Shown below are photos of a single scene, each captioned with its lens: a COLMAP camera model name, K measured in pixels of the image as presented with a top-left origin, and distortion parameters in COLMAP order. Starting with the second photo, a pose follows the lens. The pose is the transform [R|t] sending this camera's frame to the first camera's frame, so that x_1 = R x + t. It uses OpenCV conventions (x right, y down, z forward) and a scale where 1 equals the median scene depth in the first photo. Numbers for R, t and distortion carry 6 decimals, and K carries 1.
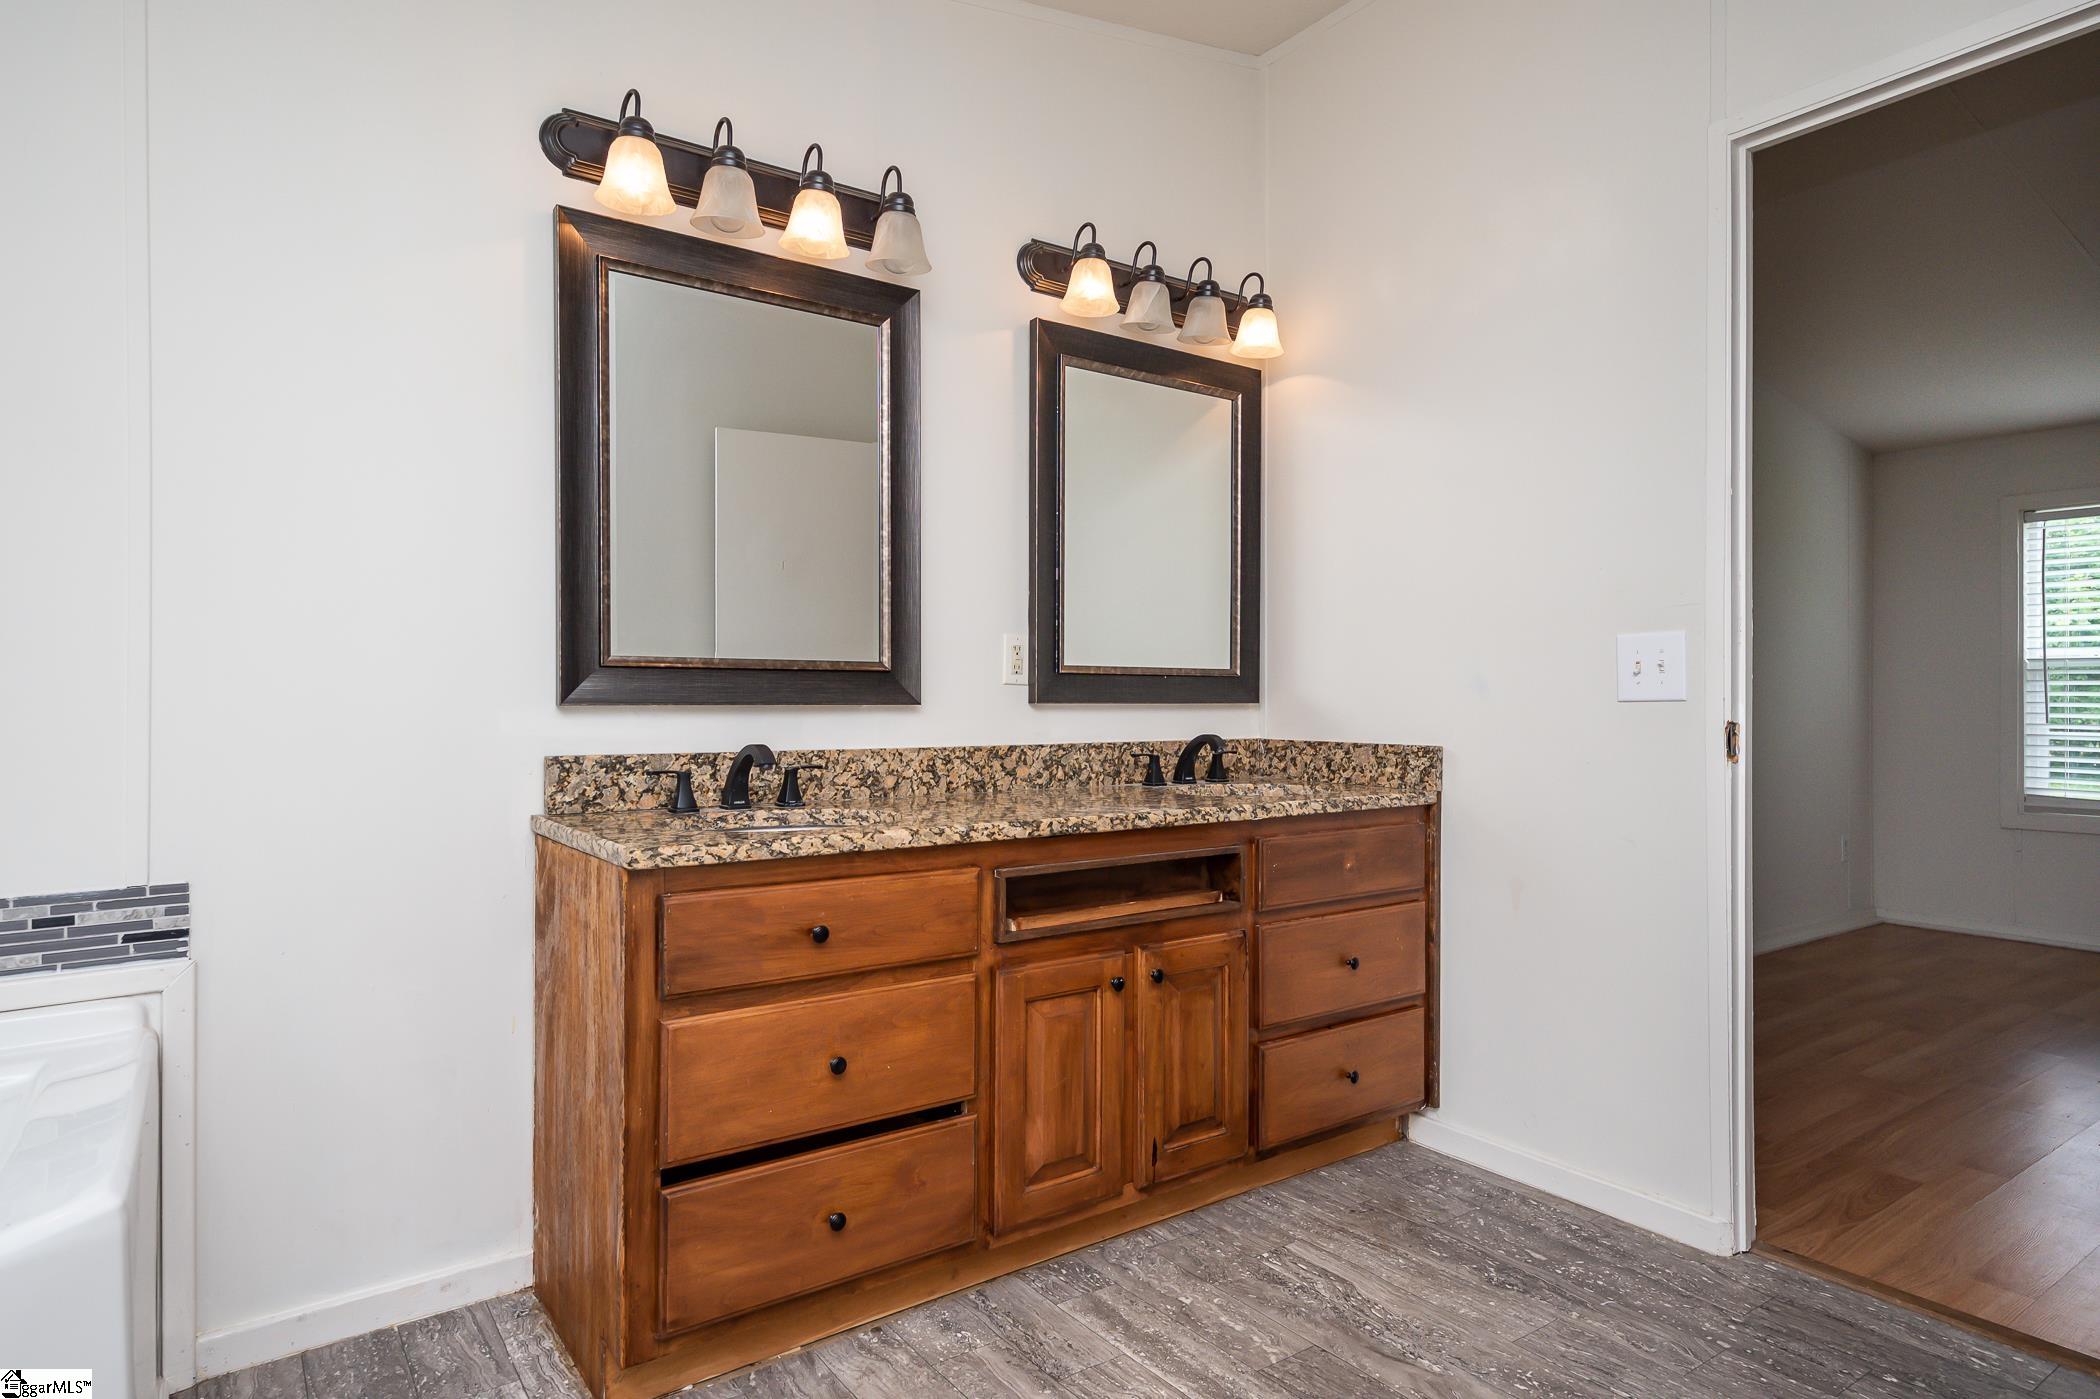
lens RADIAL K [[1167.2, 0, 1053.3], [0, 1167.2, 701.4], [0, 0, 1]] dist [0.007569, 0.000323]
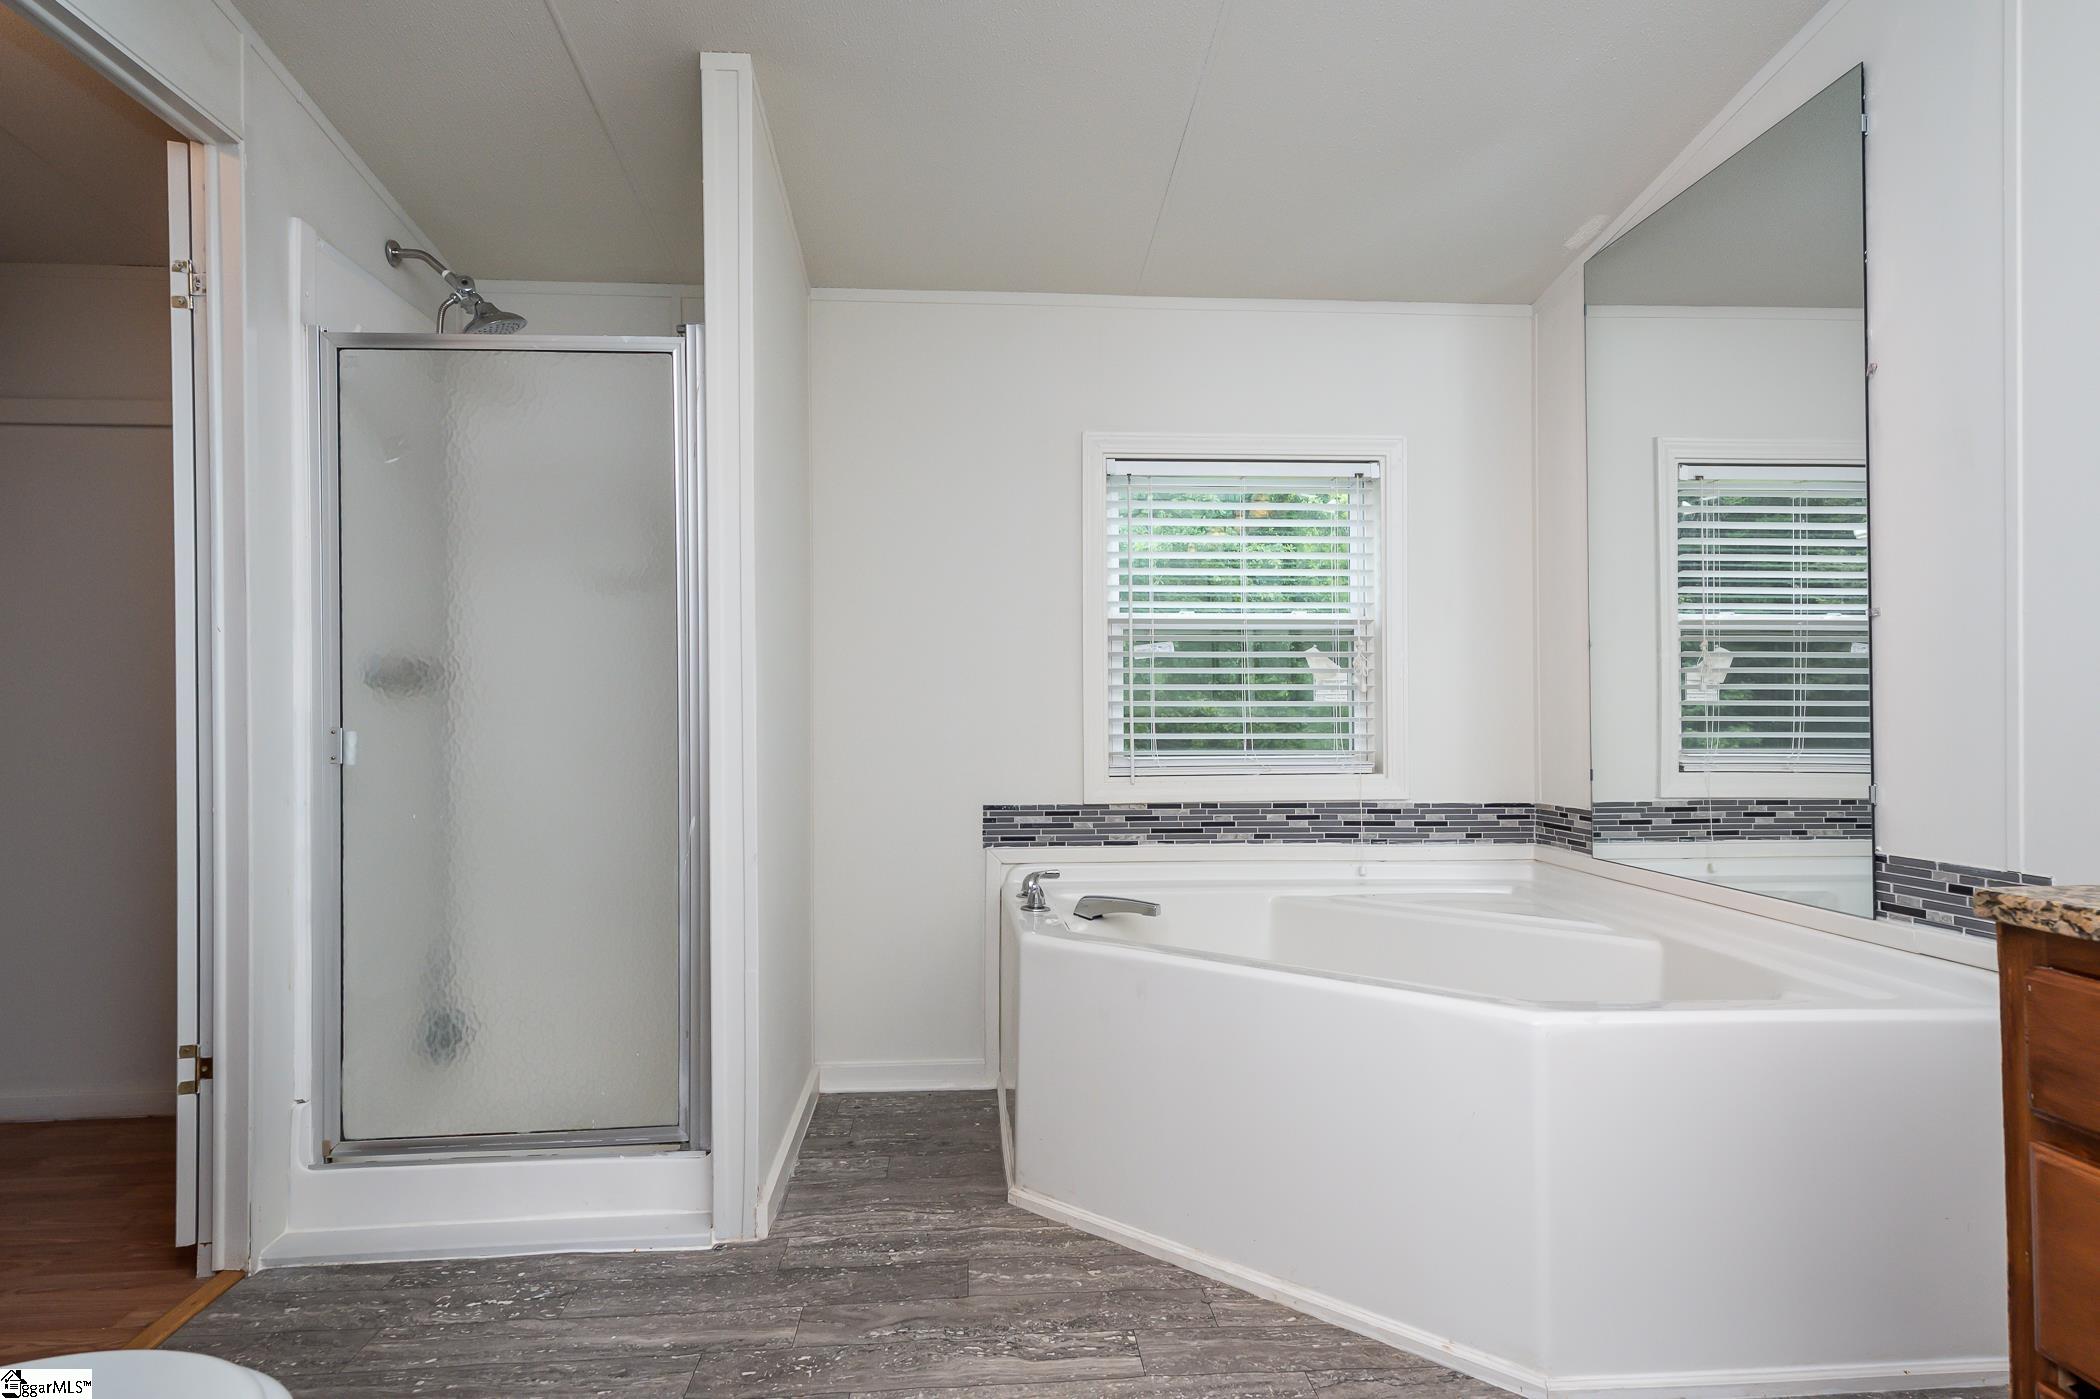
lens RADIAL K [[1155.9, 0, 1052.3], [0, 1155.9, 700.0], [0, 0, 1]] dist [-0.000022, -0.000073]
pose [[-0.517091, 0.000497, -0.855930, 0.982919], [0.008946, 0.999948, -0.004824, 0.003333], [0.855883, -0.010152, -0.517069, 1.453996]]
